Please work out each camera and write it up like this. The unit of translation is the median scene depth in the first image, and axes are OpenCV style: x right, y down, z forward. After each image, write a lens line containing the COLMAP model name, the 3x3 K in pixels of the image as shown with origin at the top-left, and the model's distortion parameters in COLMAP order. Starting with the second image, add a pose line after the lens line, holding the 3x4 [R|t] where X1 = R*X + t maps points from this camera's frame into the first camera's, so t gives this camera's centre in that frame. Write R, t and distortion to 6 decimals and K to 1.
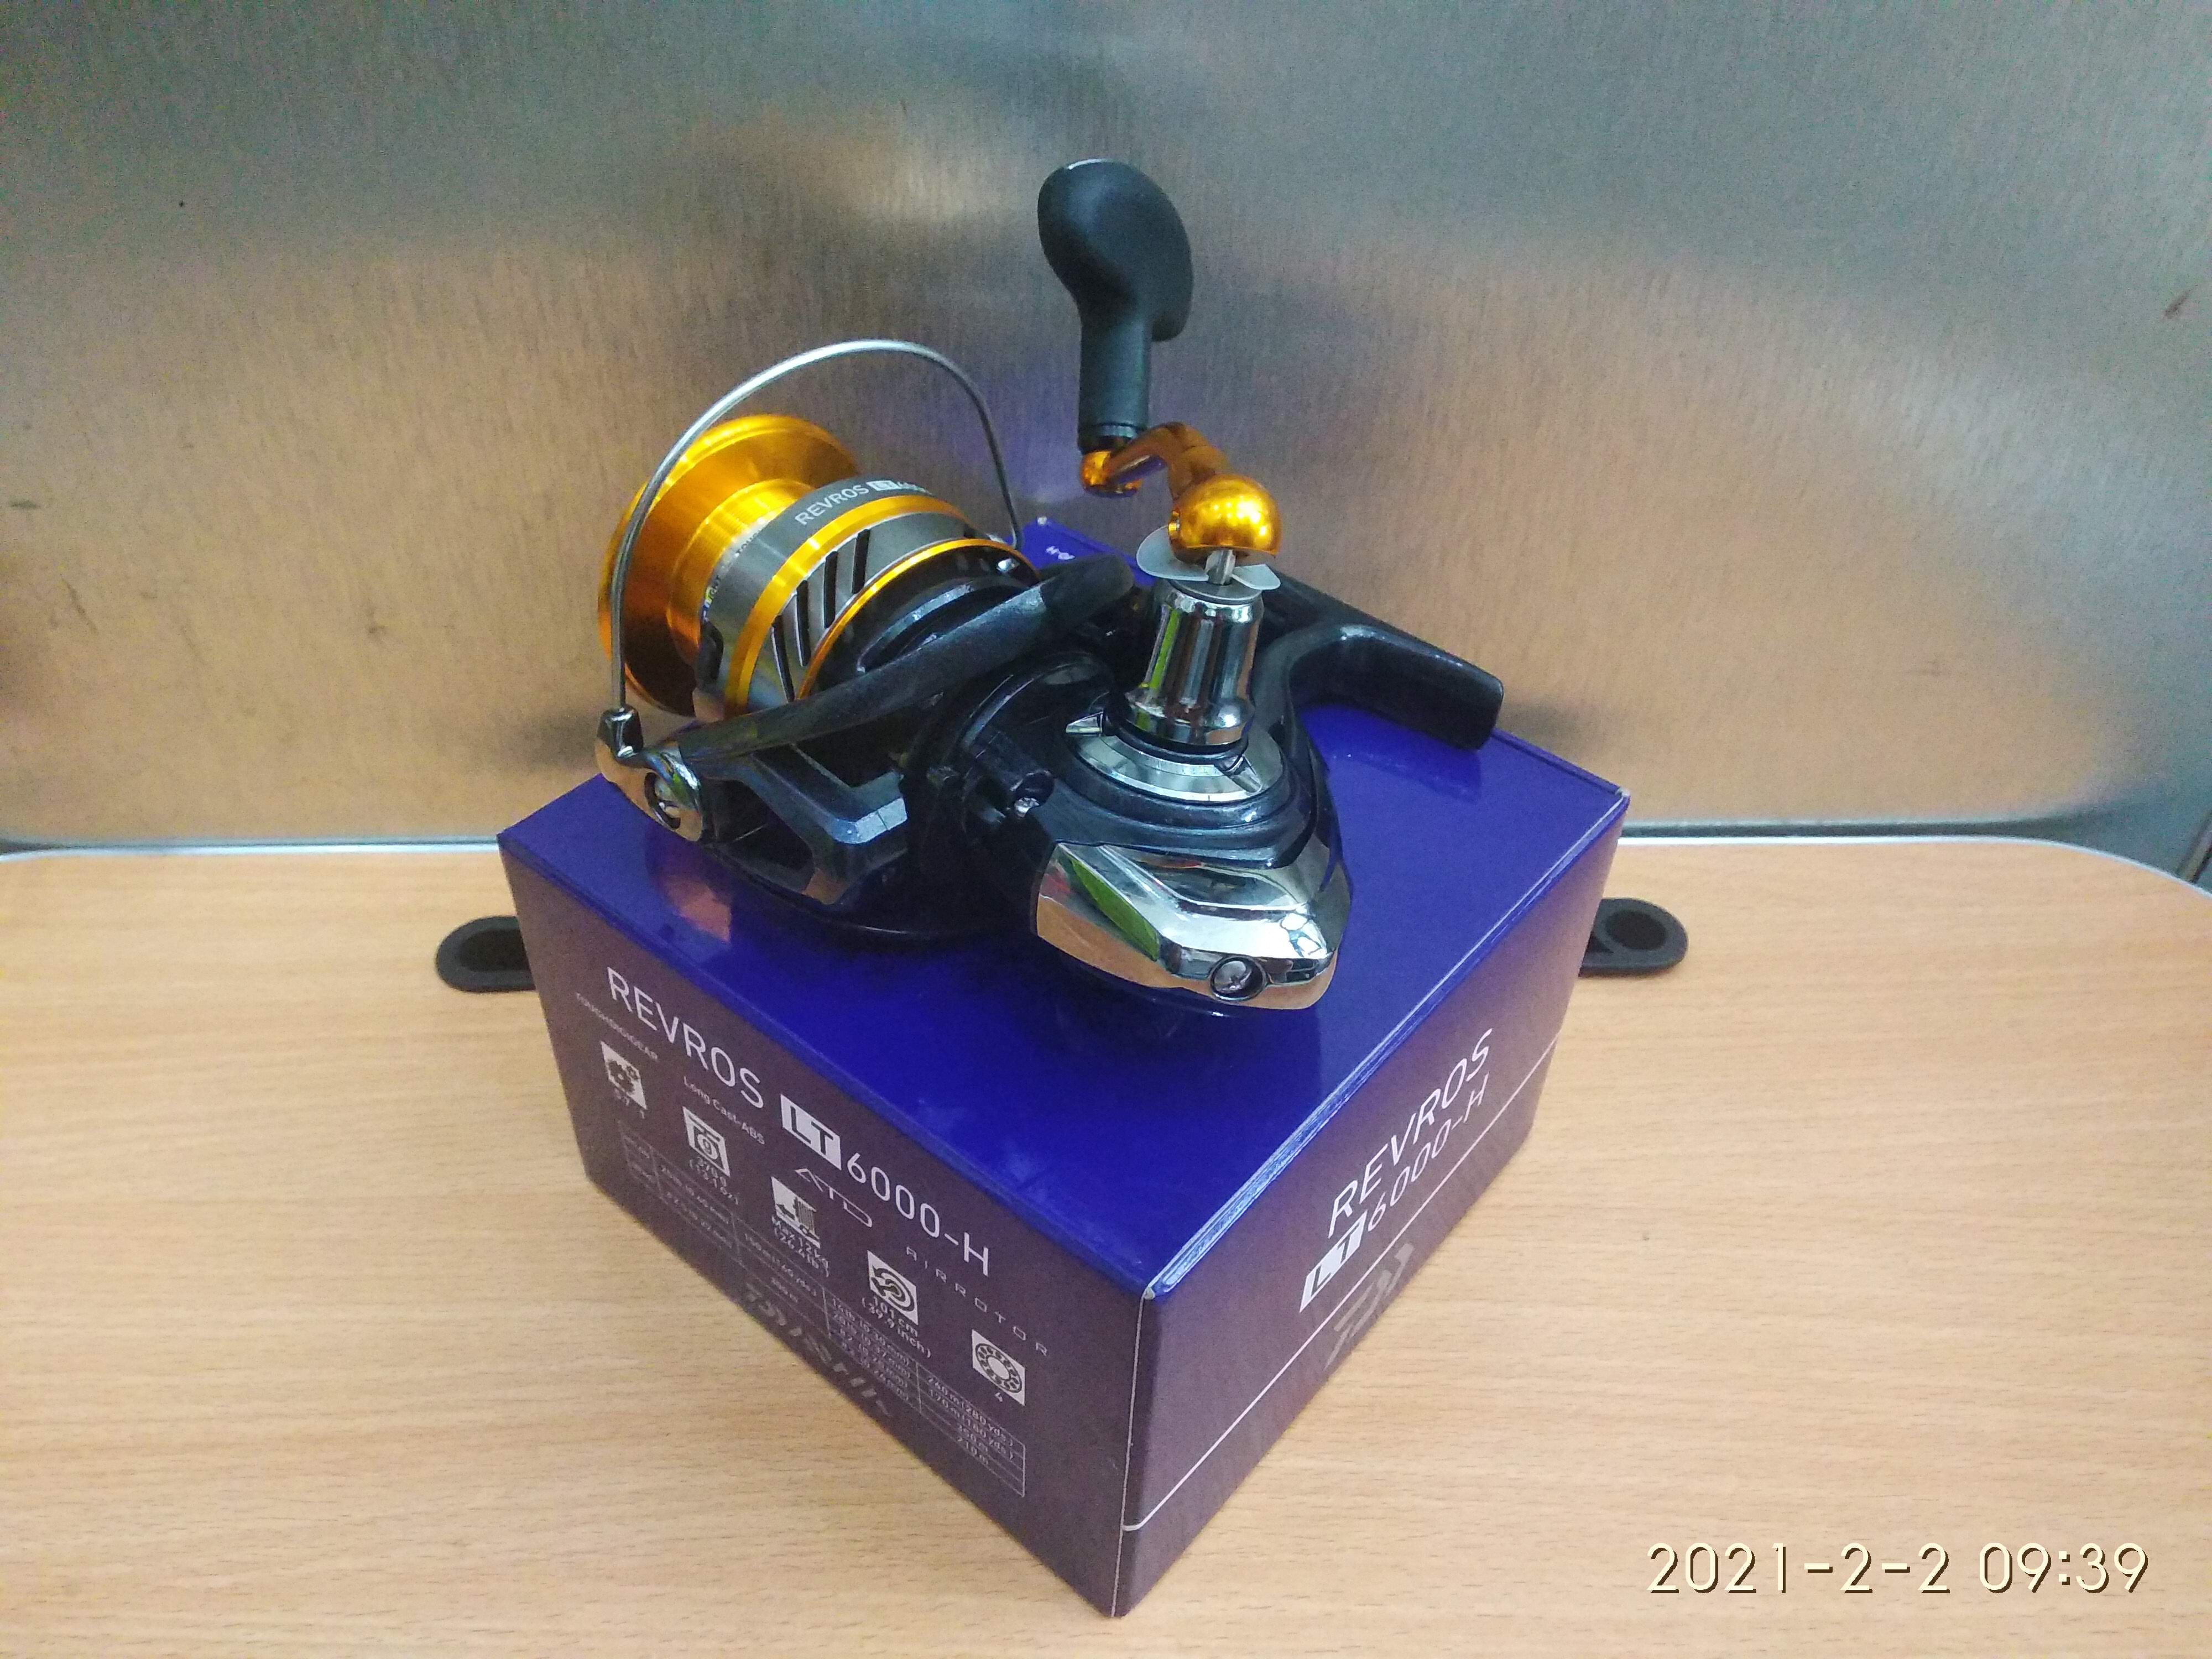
lens RADIAL K [[1744.6, 0, 1106.0], [0, 1744.6, 829.5], [0, 0, 1]] dist [0.027920, -0.061107]
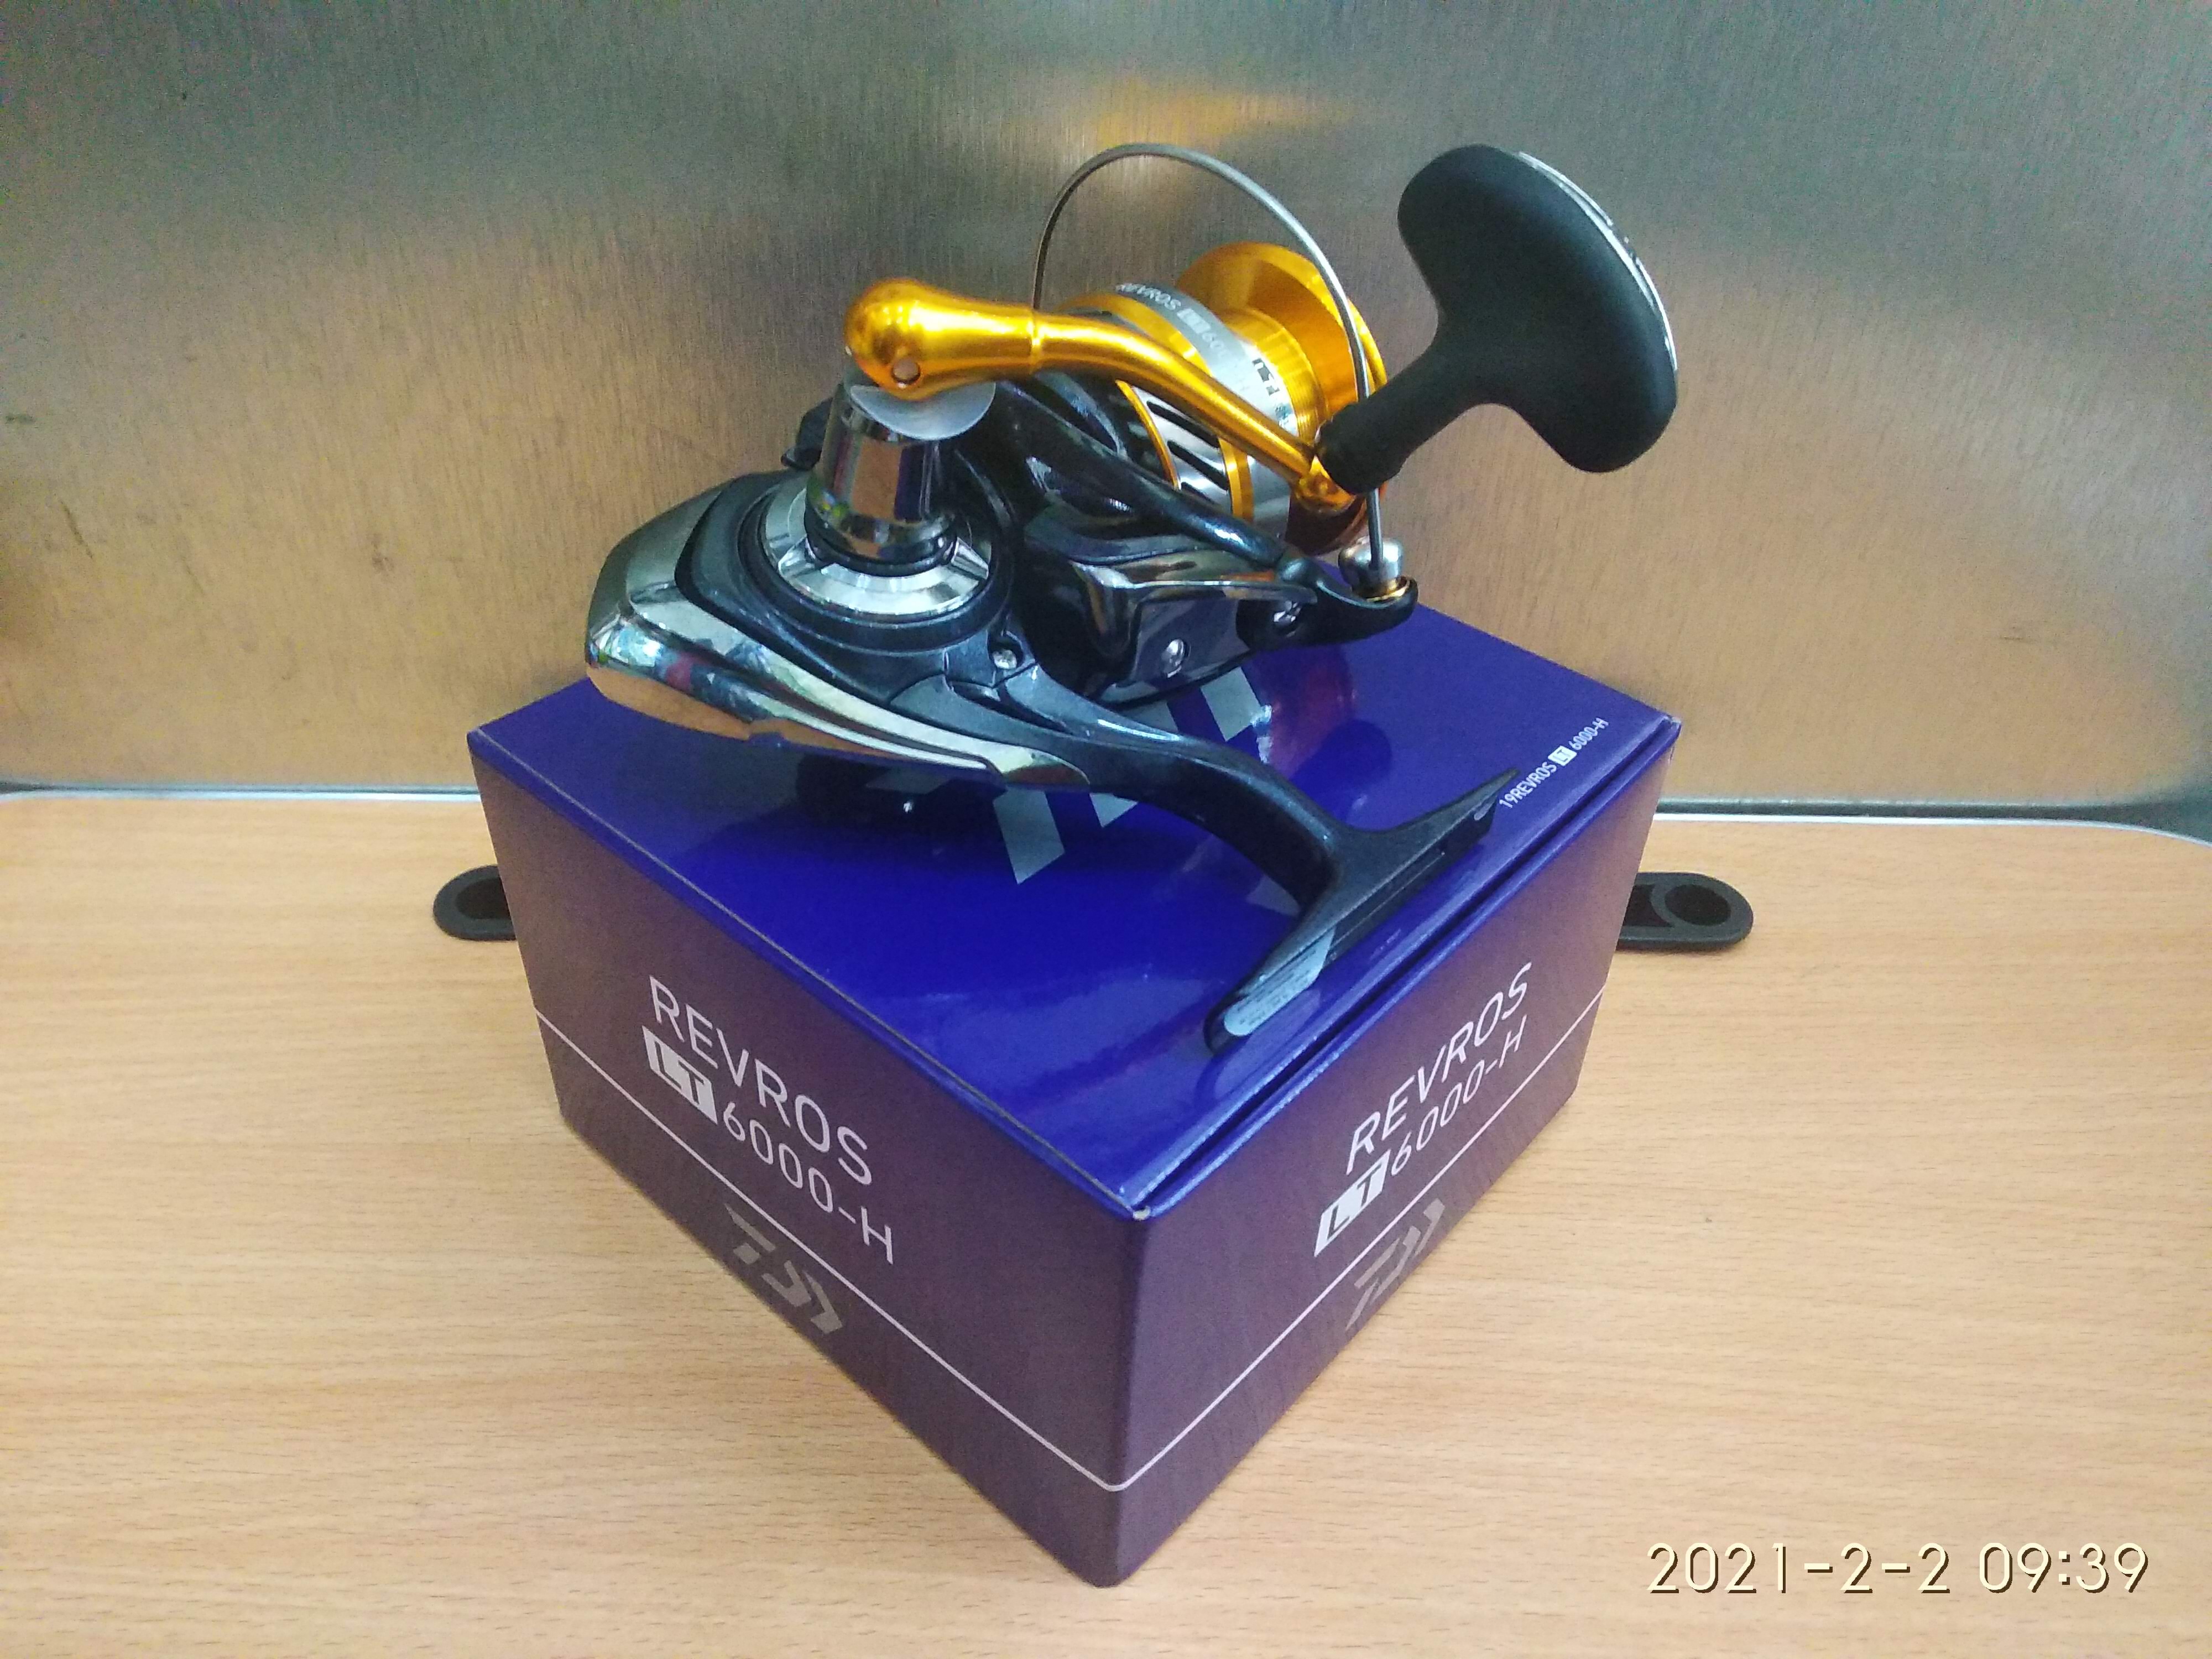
lens RADIAL K [[1737.4, 0, 1106.0], [0, 1737.4, 829.5], [0, 0, 1]] dist [0.031725, -0.060133]
pose [[0.999528, 0.018219, -0.024722, 0.008665], [-0.018909, 0.999430, -0.027970, 0.062832], [0.024199, 0.028424, 0.999303, 0.066502]]
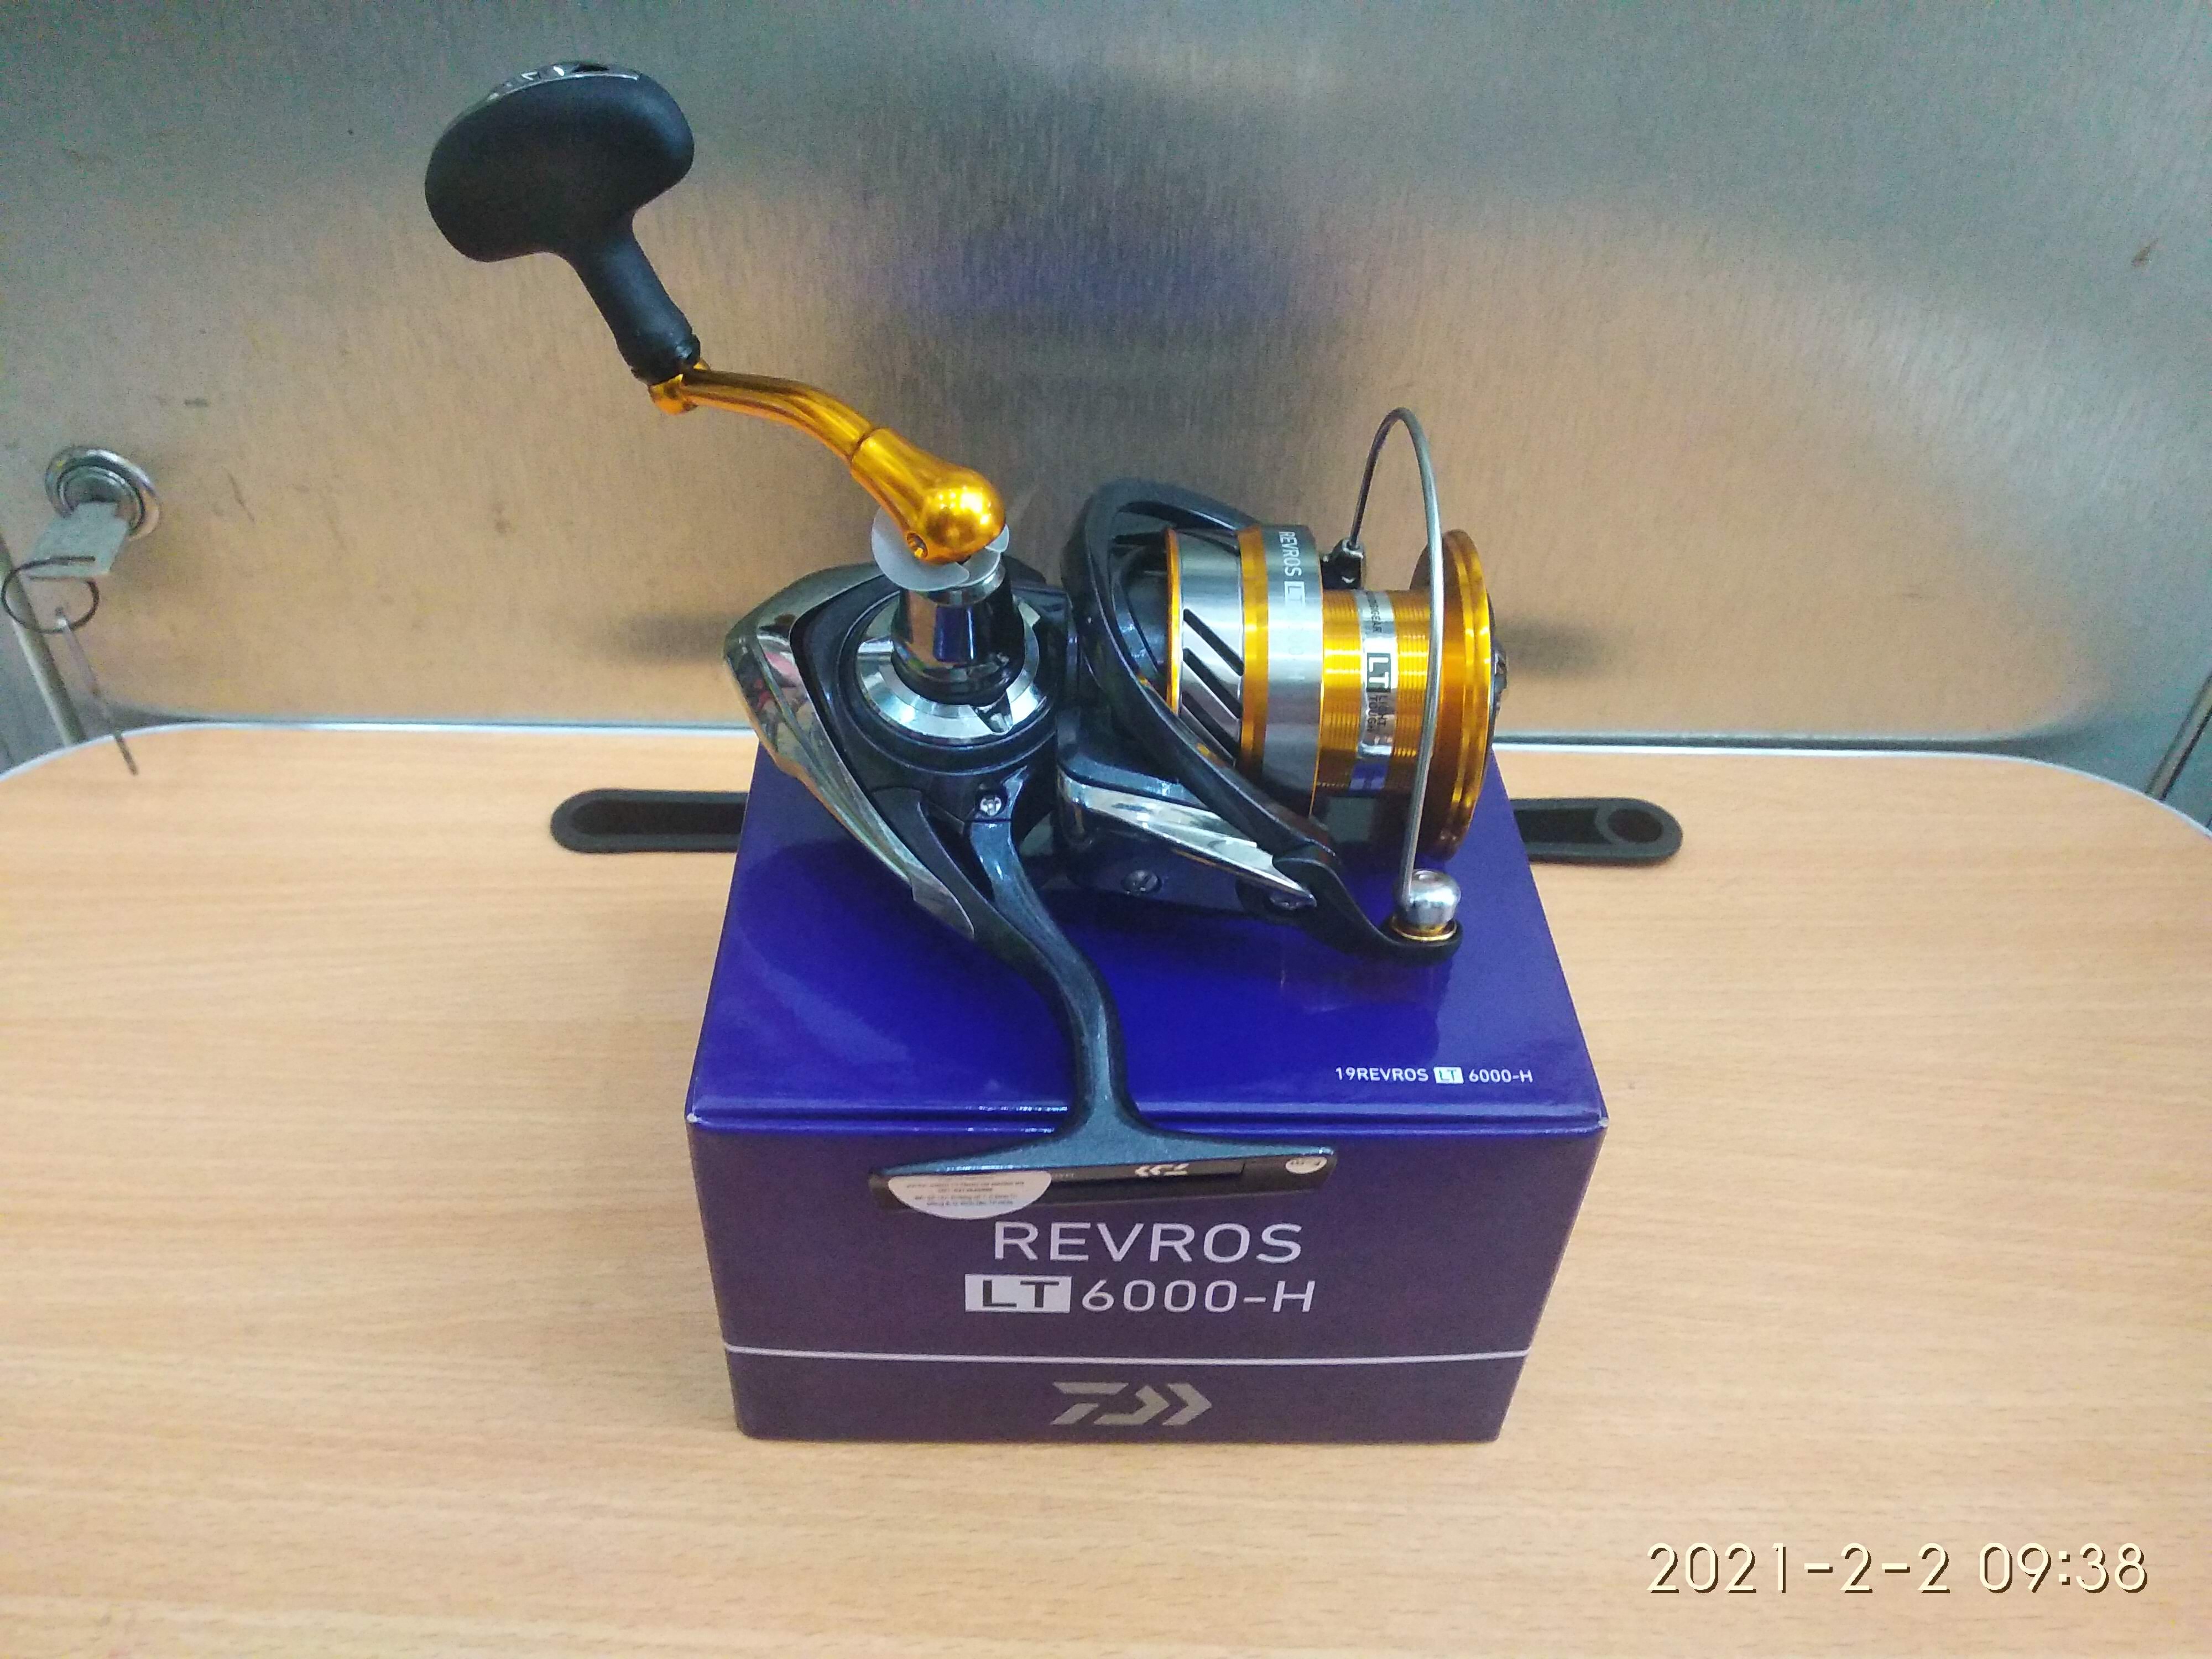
lens RADIAL K [[1737.4, 0, 1106.0], [0, 1737.4, 829.5], [0, 0, 1]] dist [0.031725, -0.060133]
pose [[0.999618, 0.021668, -0.017157, -0.012578], [-0.021370, 0.999620, 0.017398, 0.061633], [0.017527, -0.017024, 0.999701, -0.124926]]
